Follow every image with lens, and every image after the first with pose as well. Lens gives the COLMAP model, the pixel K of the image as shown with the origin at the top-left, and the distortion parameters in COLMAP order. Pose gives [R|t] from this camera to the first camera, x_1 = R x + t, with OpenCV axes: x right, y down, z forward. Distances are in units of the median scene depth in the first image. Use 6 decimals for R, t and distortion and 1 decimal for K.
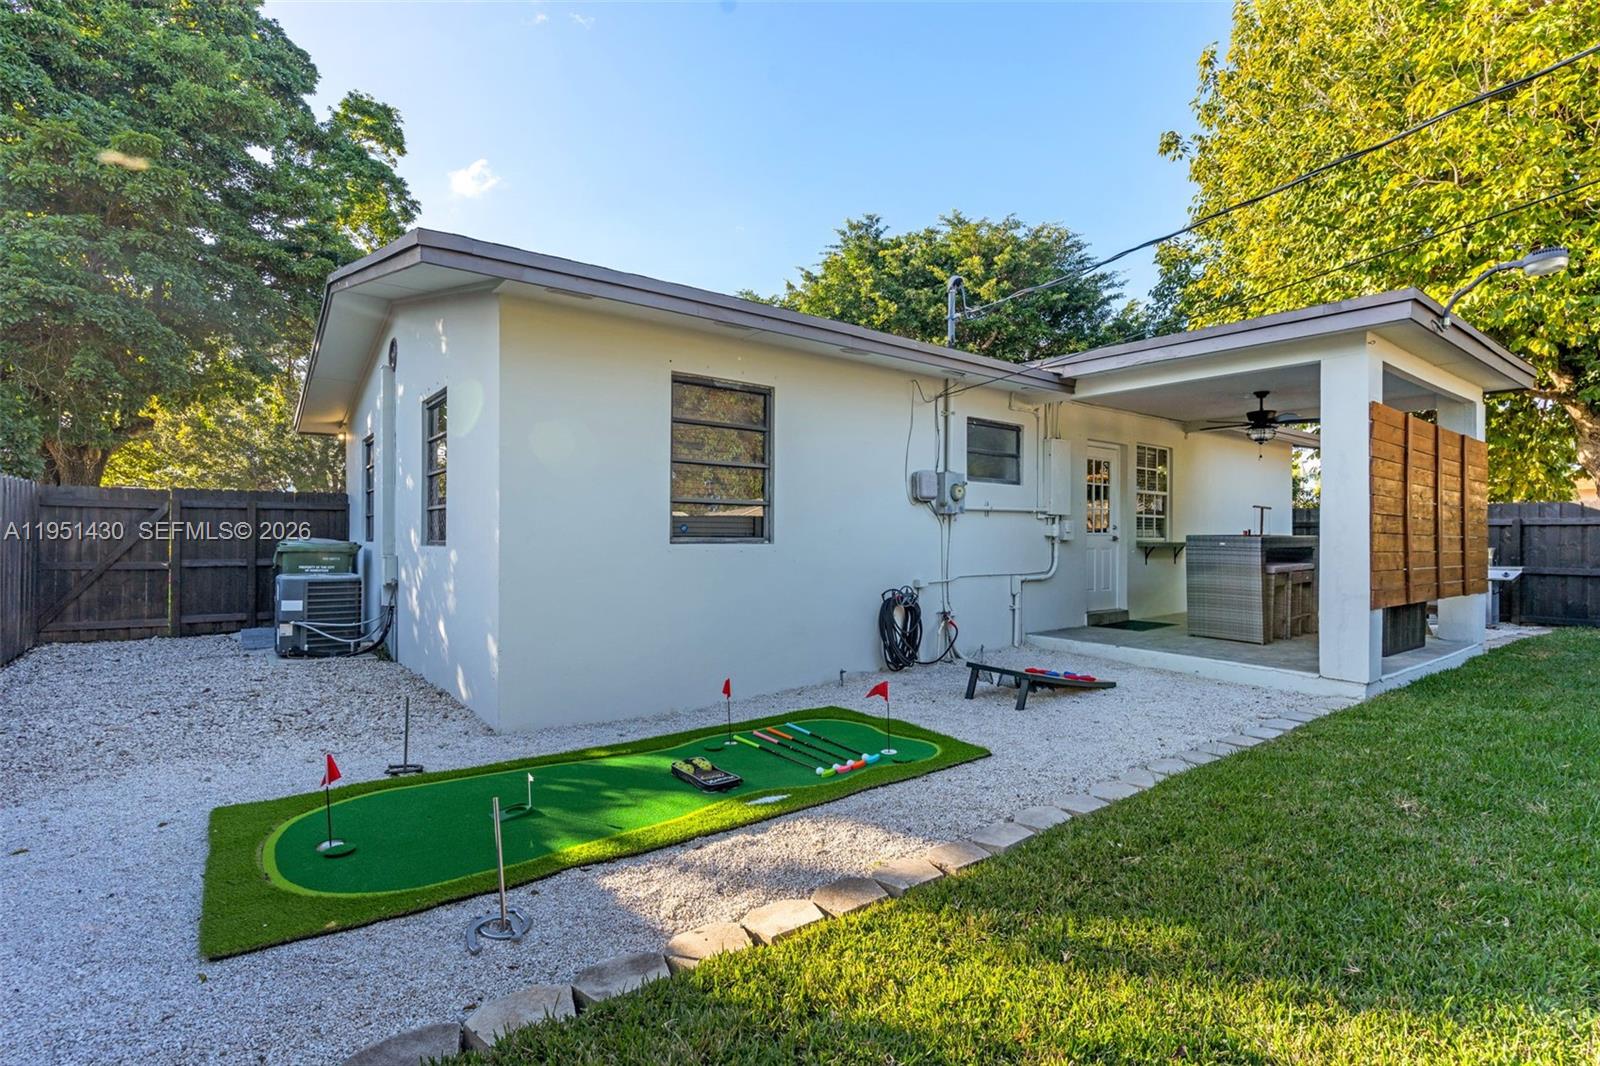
lens RADIAL K [[775.0, 0, 799.9], [0, 775.0, 535.4], [0, 0, 1]] dist [0.004354, -0.000090]
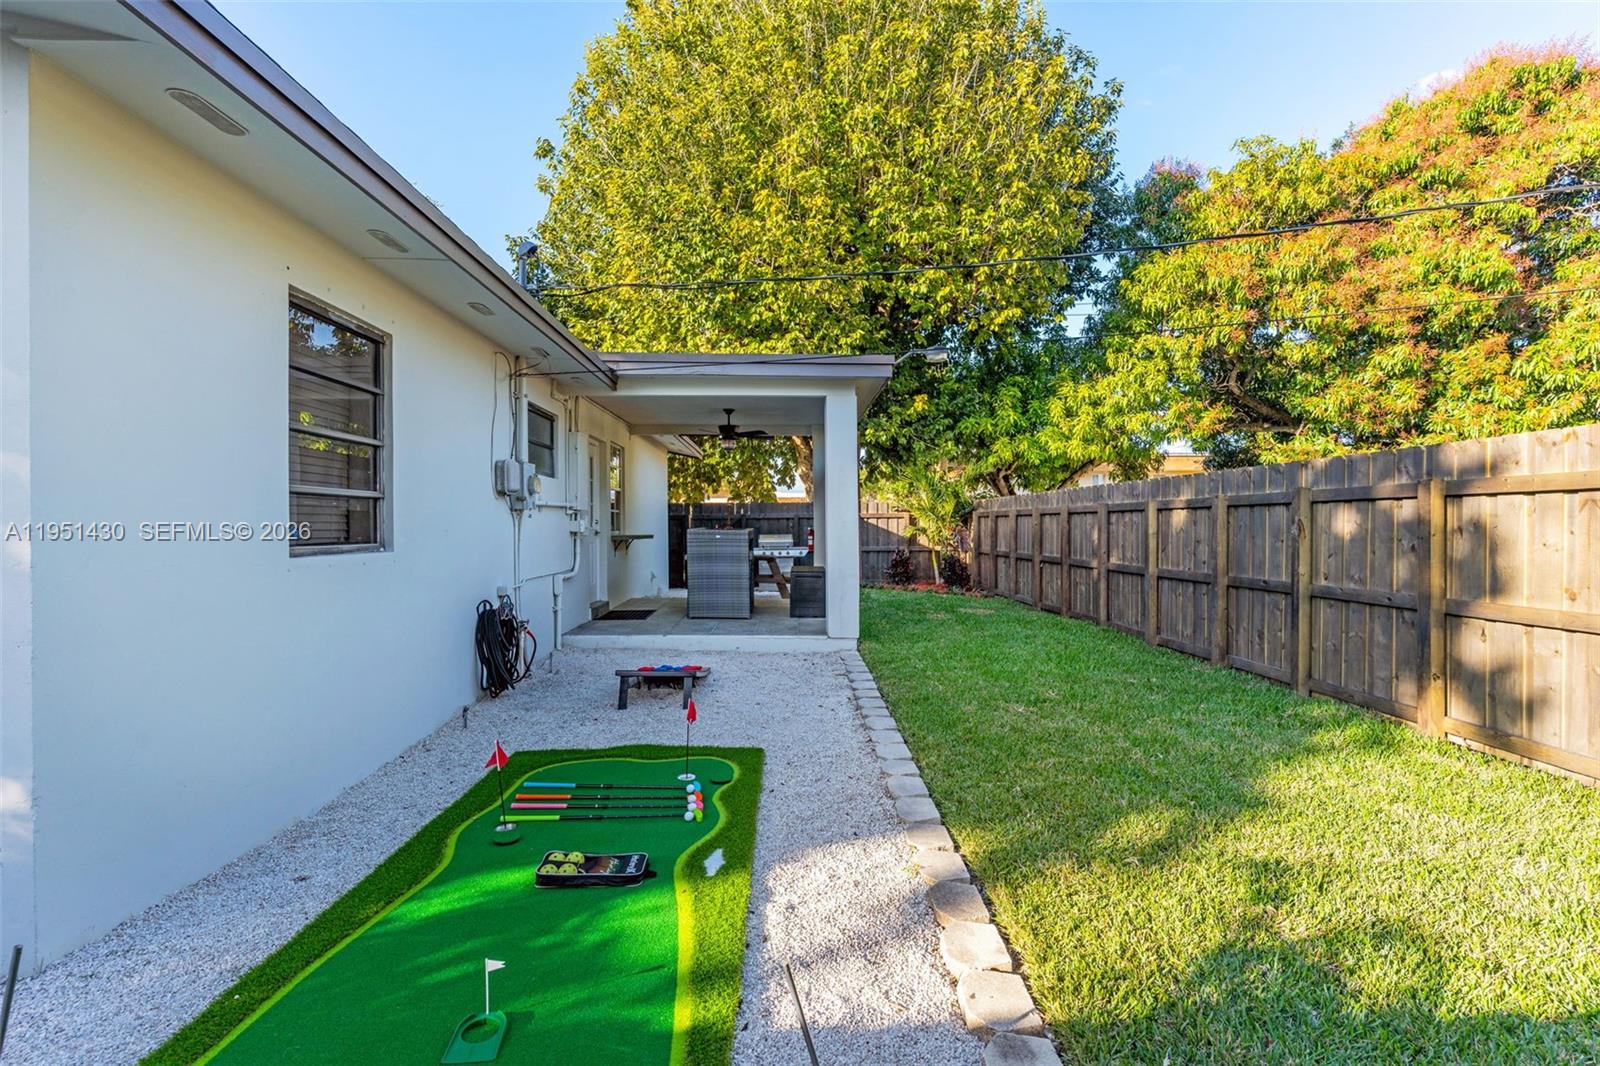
lens RADIAL K [[775.0, 0, 806.8], [0, 775.0, 521.8], [0, 0, 1]] dist [0.004354, -0.000090]
pose [[0.578736, -0.006111, 0.815492, -0.438968], [0.007534, 0.999969, 0.002146, -0.017133], [-0.815480, 0.004902, 0.578765, 0.289847]]
